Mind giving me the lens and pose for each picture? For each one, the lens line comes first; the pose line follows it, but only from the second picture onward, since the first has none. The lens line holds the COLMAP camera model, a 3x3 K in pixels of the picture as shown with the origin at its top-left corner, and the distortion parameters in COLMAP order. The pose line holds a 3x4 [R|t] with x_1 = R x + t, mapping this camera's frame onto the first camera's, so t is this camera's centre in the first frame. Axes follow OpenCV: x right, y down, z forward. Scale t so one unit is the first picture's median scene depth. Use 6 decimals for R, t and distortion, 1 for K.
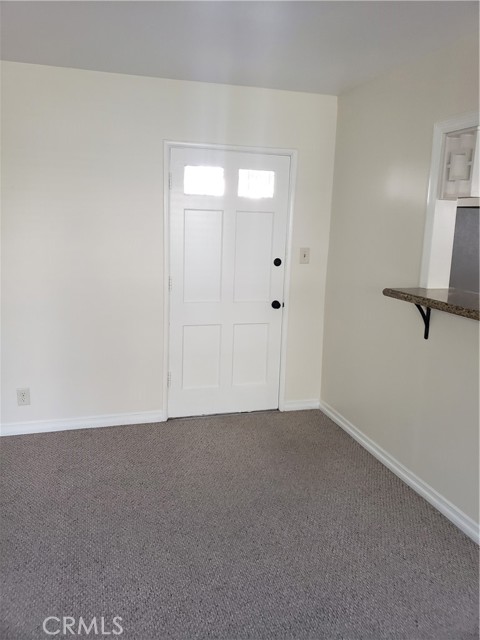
lens RADIAL K [[502.6, 0, 228.6], [0, 502.6, 292.3], [0, 0, 1]] dist [0.034959, -0.039306]
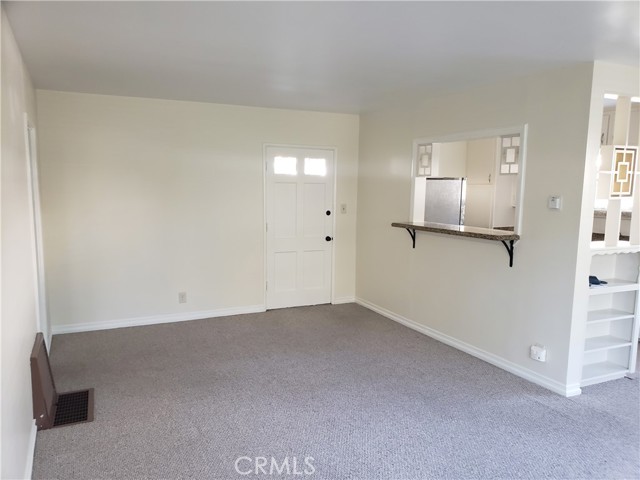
lens RADIAL K [[502.6, 0, 320.5], [0, 502.6, 241.4], [0, 0, 1]] dist [0.034959, -0.039306]
pose [[0.981120, -0.032579, 0.190638, -0.253522], [0.040550, 0.998452, -0.038063, 0.098390], [-0.189103, 0.045075, 0.980922, -0.640068]]
